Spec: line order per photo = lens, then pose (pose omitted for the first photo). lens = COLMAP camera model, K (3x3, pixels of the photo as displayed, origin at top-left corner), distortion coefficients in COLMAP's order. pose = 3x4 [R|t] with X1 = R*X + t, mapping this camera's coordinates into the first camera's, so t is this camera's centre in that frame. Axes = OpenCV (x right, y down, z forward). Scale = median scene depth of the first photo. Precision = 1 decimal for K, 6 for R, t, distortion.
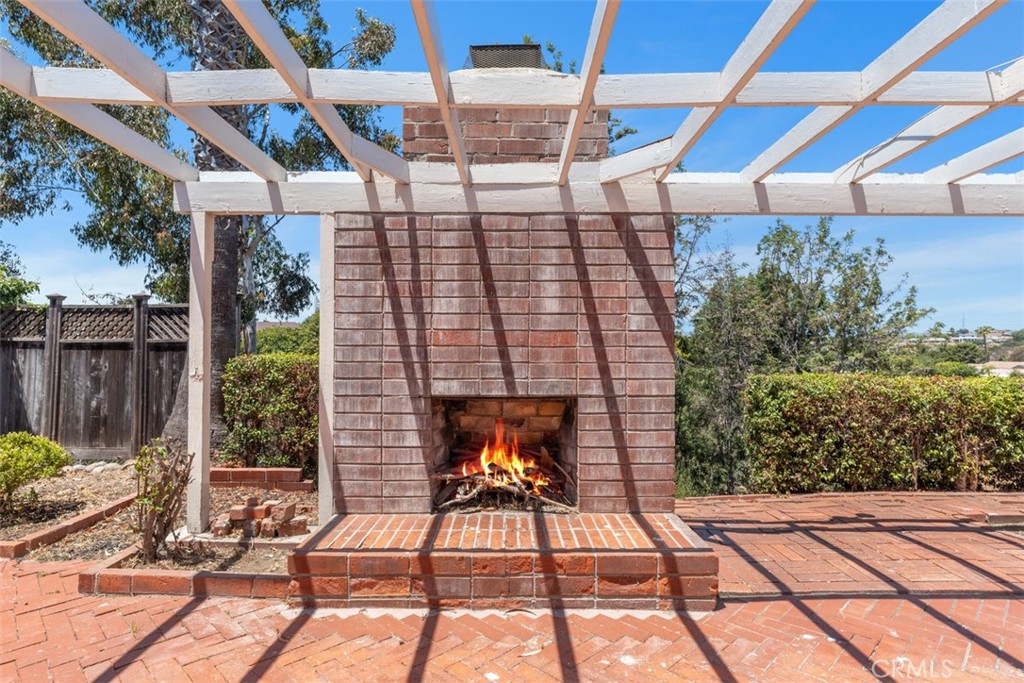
lens RADIAL K [[559.4, 0, 511.5], [0, 559.4, 341.7], [0, 0, 1]] dist [-0.000319, 0.000002]
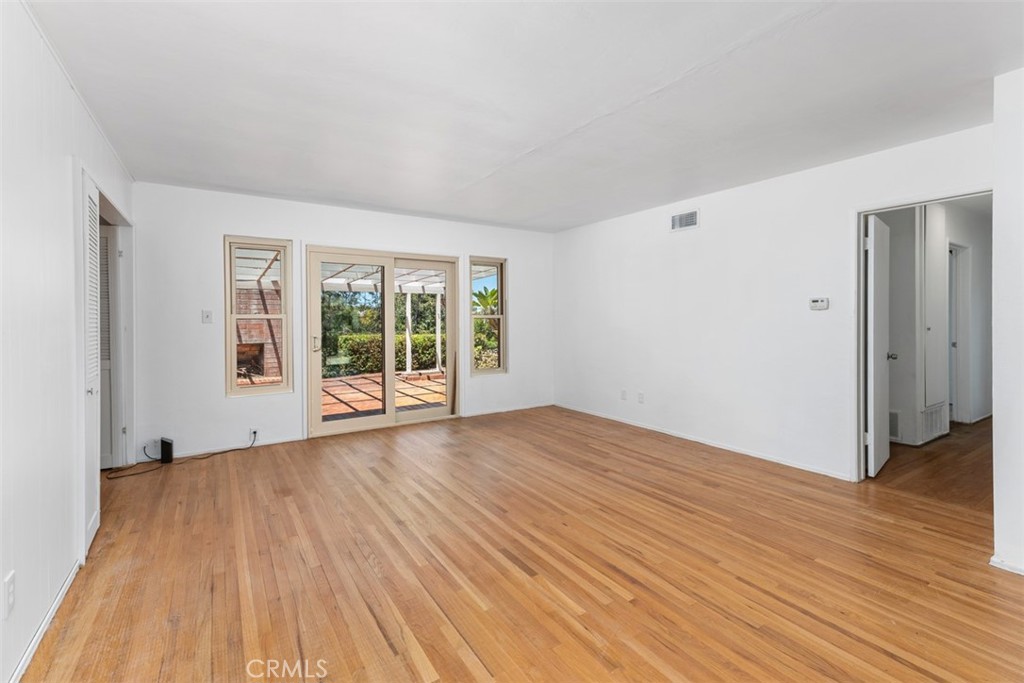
lens RADIAL K [[459.2, 0, 515.4], [0, 459.2, 324.9], [0, 0, 1]] dist [-0.000934, -0.000057]
pose [[0.839385, -0.009592, 0.543452, -0.109175], [-0.012804, 0.999218, 0.037413, -0.133113], [-0.543386, -0.038363, 0.838606, -2.091172]]
